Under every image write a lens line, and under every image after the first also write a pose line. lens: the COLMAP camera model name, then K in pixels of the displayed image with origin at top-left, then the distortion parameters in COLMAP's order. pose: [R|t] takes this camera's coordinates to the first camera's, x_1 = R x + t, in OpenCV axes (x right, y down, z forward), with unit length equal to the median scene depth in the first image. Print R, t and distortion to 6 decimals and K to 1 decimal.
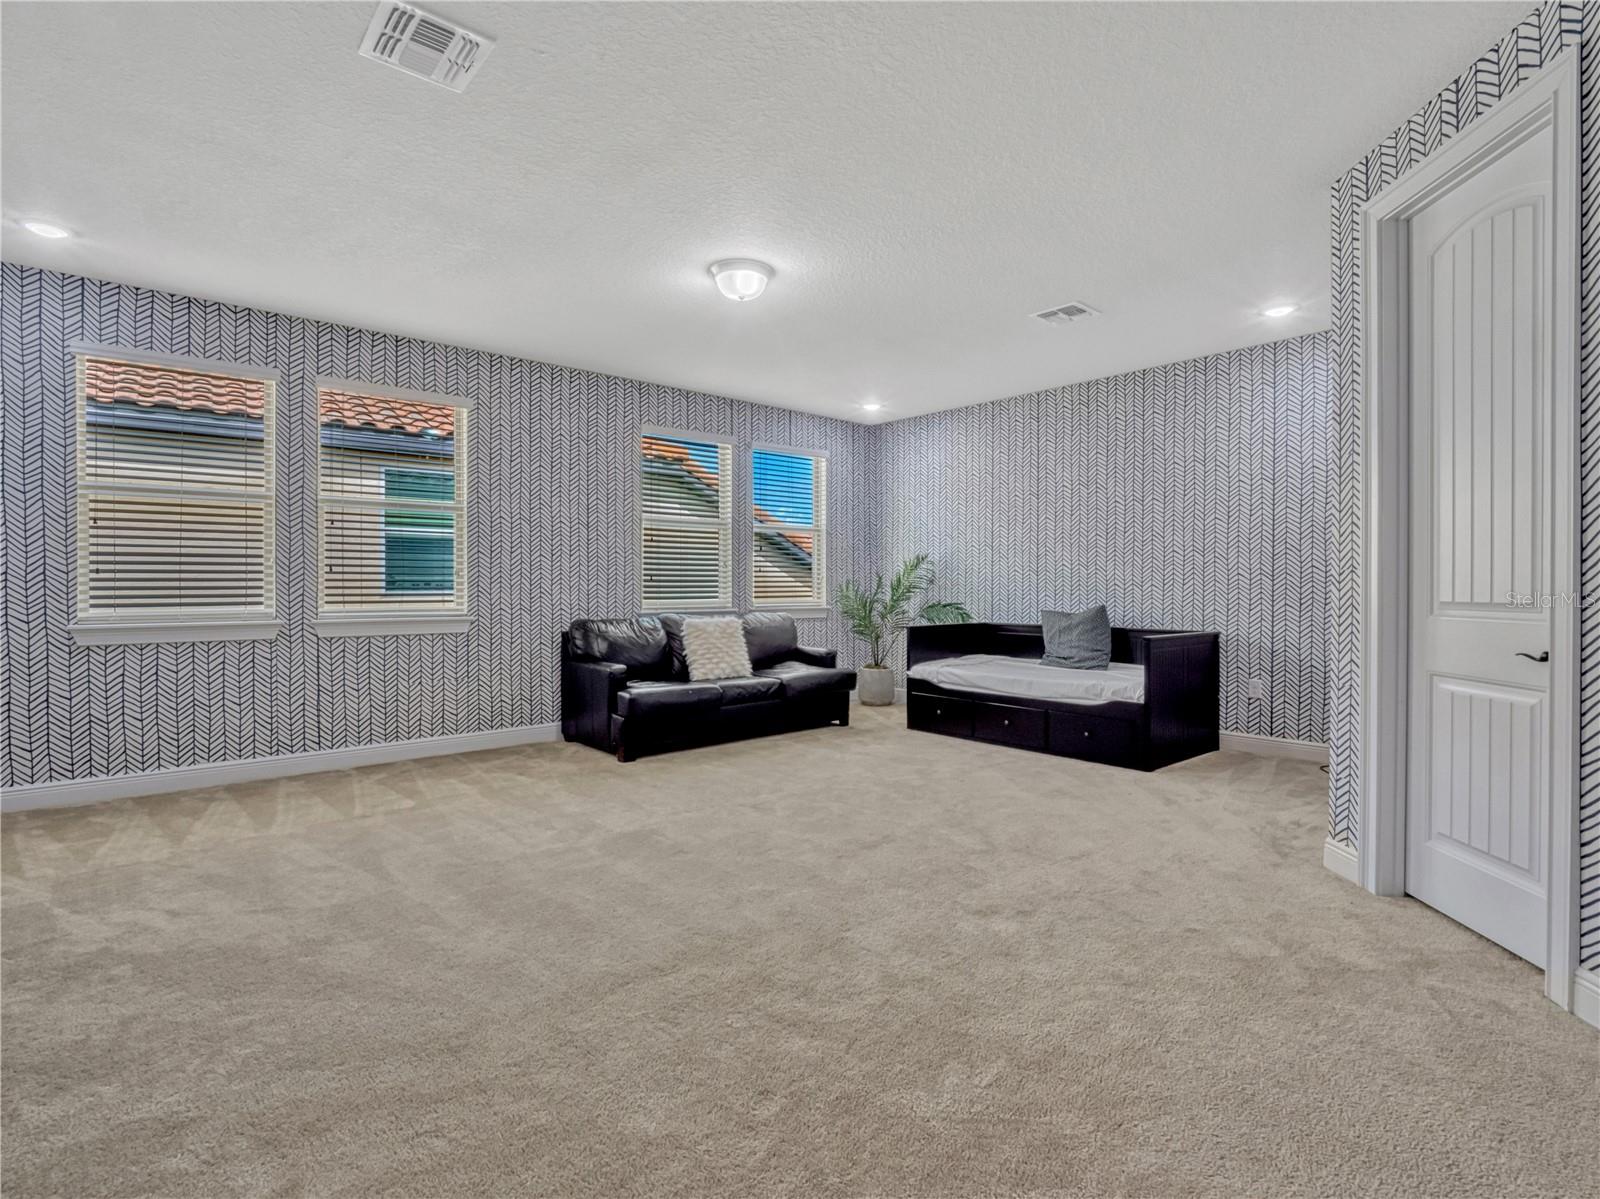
lens RADIAL K [[790.0, 0, 799.9], [0, 790.0, 582.6], [0, 0, 1]] dist [-0.000219, -0.000053]
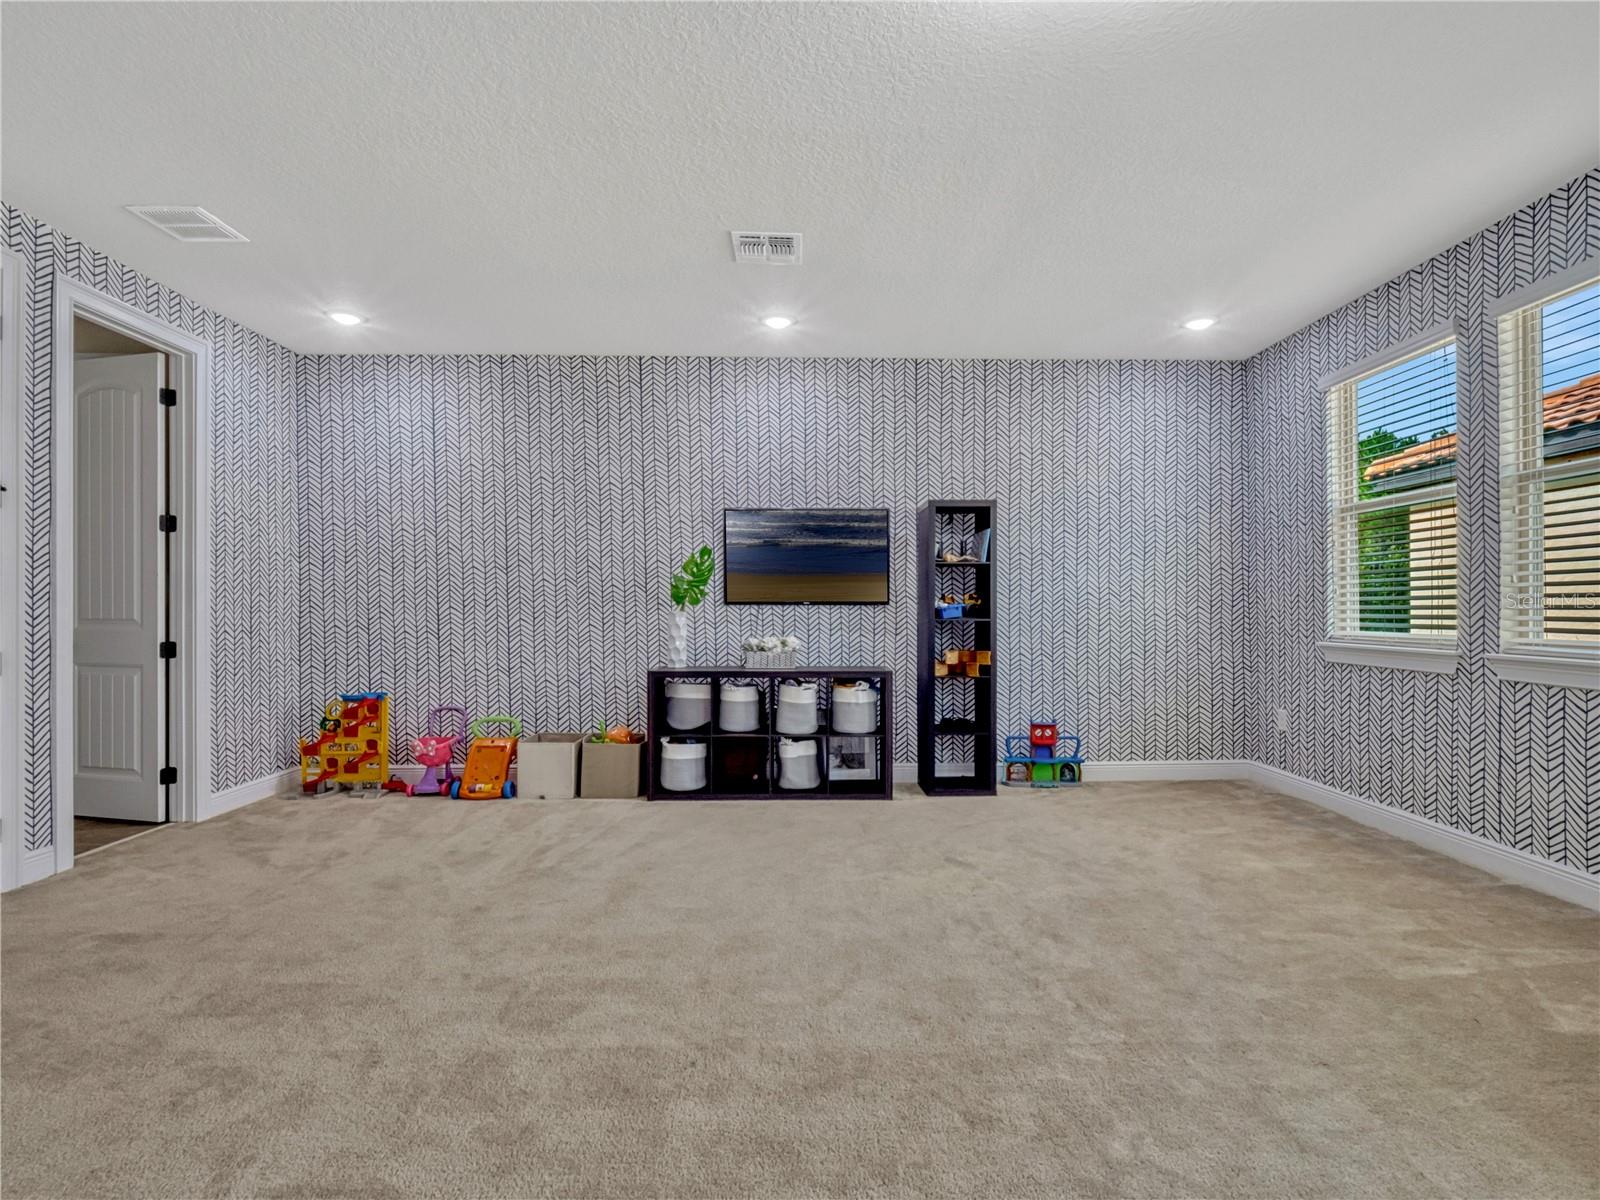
lens RADIAL K [[797.2, 0, 803.2], [0, 797.2, 608.9], [0, 0, 1]] dist [-0.000815, -0.000229]
pose [[-0.648518, -0.000576, -0.761199, 0.320936], [0.000600, 0.999999, -0.001268, 0.008650], [0.761199, -0.001279, -0.648517, 1.004681]]
